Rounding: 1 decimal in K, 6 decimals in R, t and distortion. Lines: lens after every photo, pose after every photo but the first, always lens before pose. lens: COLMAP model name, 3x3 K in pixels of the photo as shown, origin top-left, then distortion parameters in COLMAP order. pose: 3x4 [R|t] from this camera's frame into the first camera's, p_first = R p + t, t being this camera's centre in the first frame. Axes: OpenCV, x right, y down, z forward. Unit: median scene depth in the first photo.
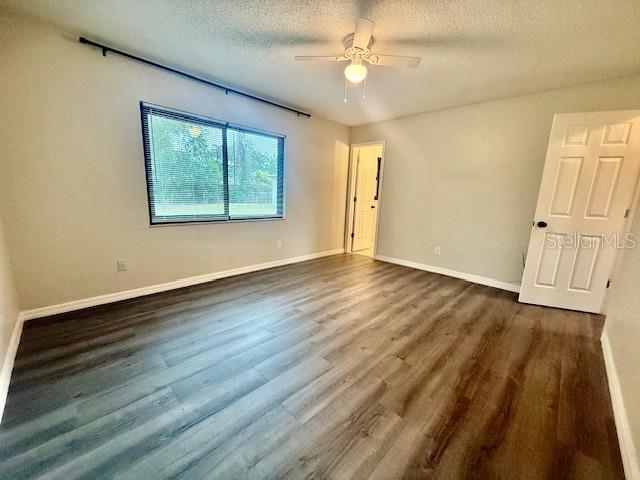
lens RADIAL K [[260.0, 0, 320.0], [0, 260.0, 240.0], [0, 0, 1]] dist [0.002405, 0.000322]
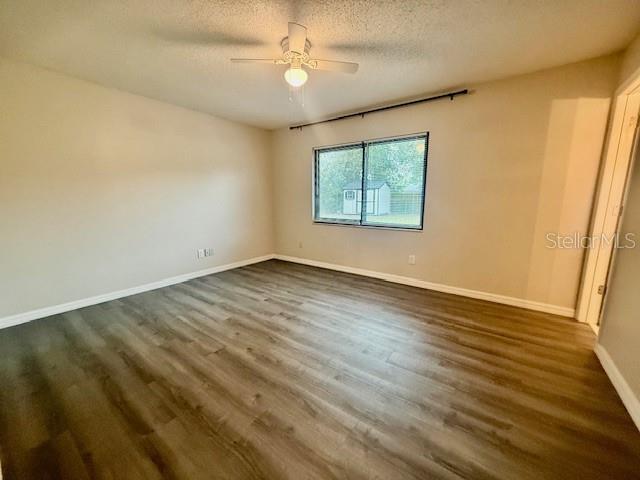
lens RADIAL K [[260.0, 0, 320.0], [0, 260.0, 240.0], [0, 0, 1]] dist [0.002405, 0.000322]
pose [[0.124663, 0.124871, -0.984310, 1.112078], [-0.172581, 0.979656, 0.102423, -0.145177], [0.977075, 0.157105, 0.143677, 0.969501]]
